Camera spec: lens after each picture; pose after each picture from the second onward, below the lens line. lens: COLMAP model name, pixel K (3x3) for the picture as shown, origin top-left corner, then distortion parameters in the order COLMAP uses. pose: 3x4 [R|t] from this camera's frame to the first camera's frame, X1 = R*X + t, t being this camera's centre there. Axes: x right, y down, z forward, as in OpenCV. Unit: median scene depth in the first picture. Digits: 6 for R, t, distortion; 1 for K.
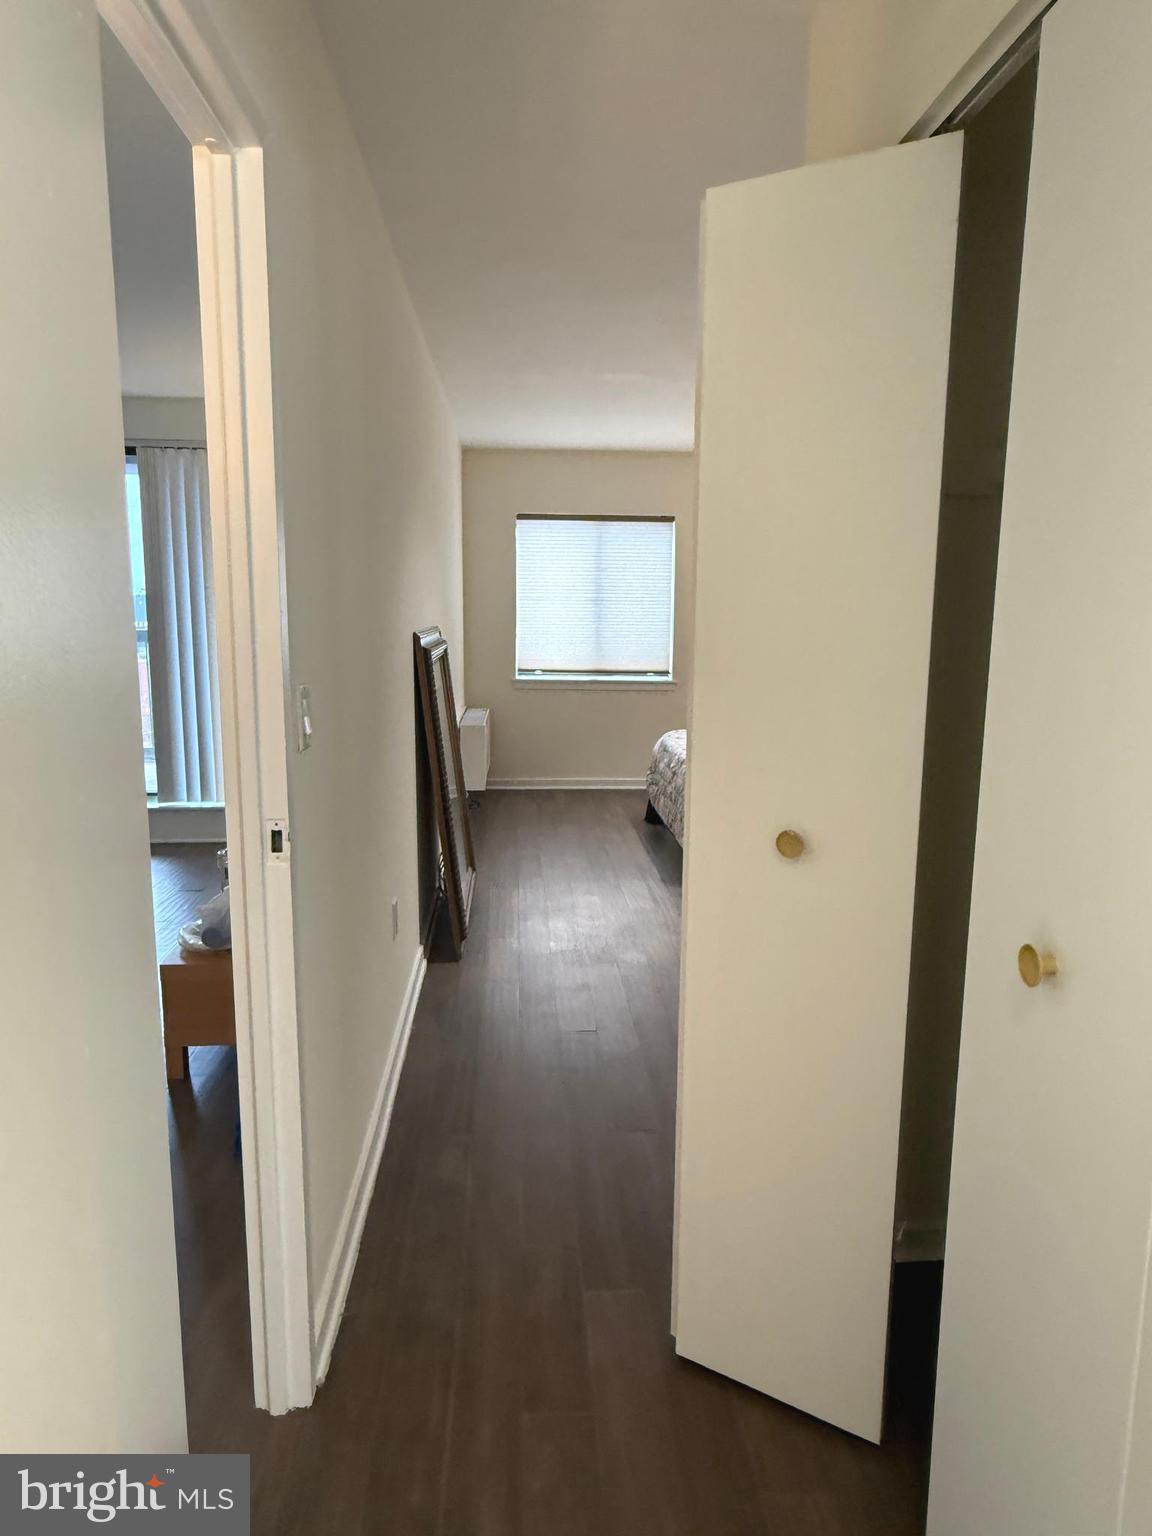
lens RADIAL K [[1003.6, 0, 576.0], [0, 1003.6, 768.0], [0, 0, 1]] dist [-0.001900, -0.000175]
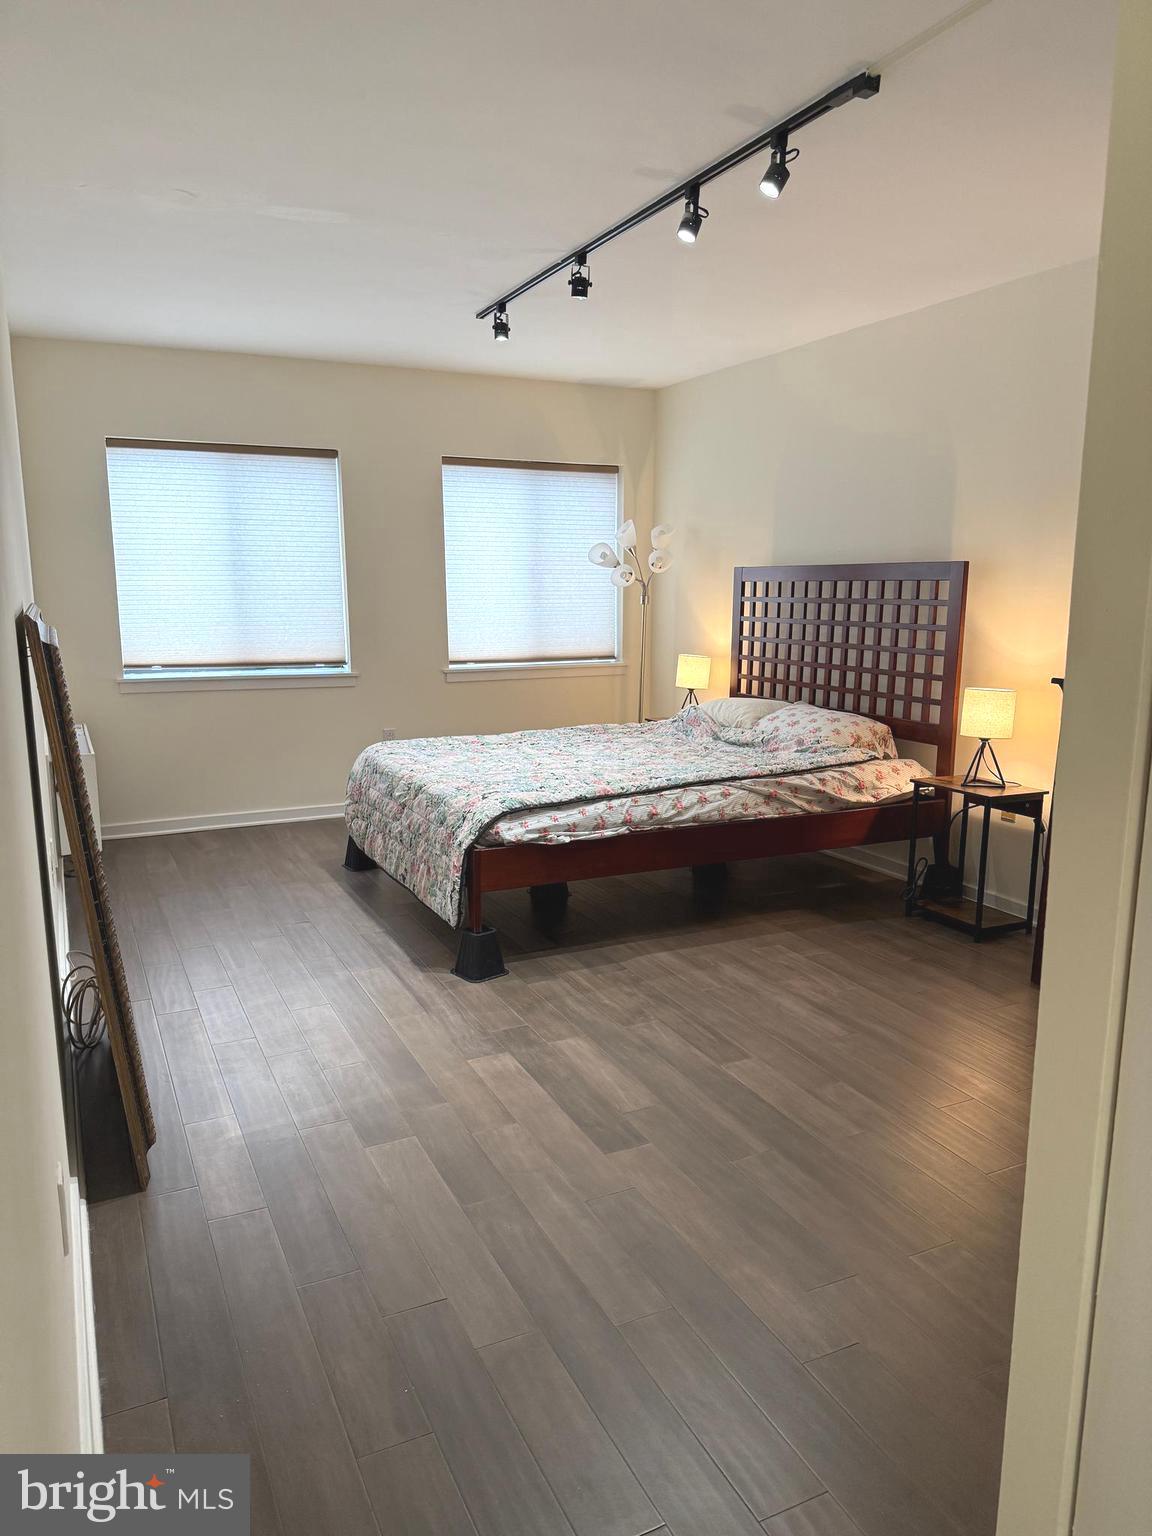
lens RADIAL K [[1089.1, 0, 576.5], [0, 1089.1, 789.8], [0, 0, 1]] dist [0.056181, -0.043763]
pose [[0.928258, -0.081824, 0.362825, -0.054331], [0.070578, 0.996528, 0.044168, -0.024709], [-0.365179, -0.015392, 0.930810, 0.179013]]
